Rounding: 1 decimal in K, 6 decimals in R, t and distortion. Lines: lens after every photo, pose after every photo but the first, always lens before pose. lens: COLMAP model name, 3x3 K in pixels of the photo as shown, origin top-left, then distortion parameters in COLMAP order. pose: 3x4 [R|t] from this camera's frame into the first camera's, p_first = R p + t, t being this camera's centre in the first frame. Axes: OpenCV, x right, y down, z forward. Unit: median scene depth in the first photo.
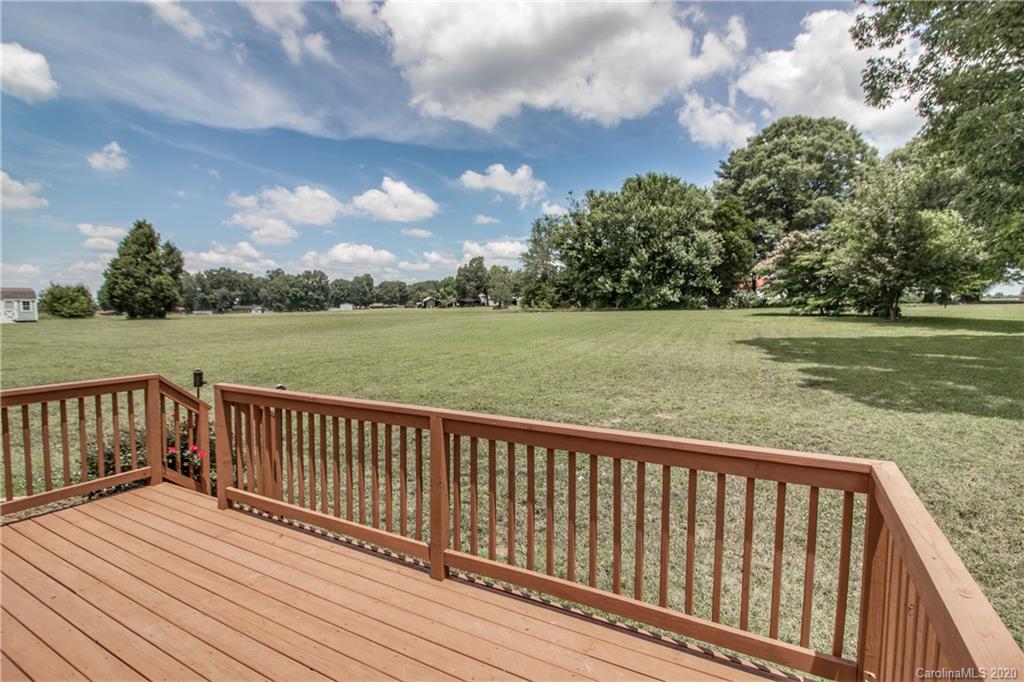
lens RADIAL K [[487.1, 0, 507.8], [0, 487.1, 343.2], [0, 0, 1]] dist [-0.000816, -0.013422]
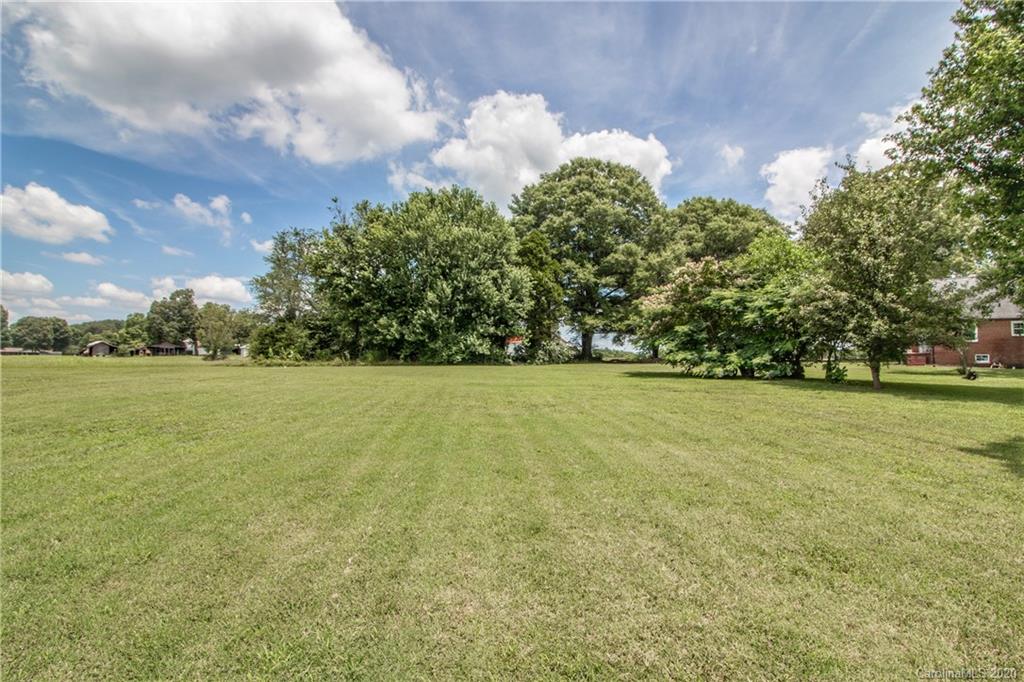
lens RADIAL K [[487.1, 0, 507.8], [0, 487.1, 343.2], [0, 0, 1]] dist [-0.000816, -0.013422]
pose [[0.865964, 0.029932, 0.499211, -0.001749], [0.022768, 0.994813, -0.099143, -0.024386], [-0.499589, 0.097221, 0.860790, 0.303636]]
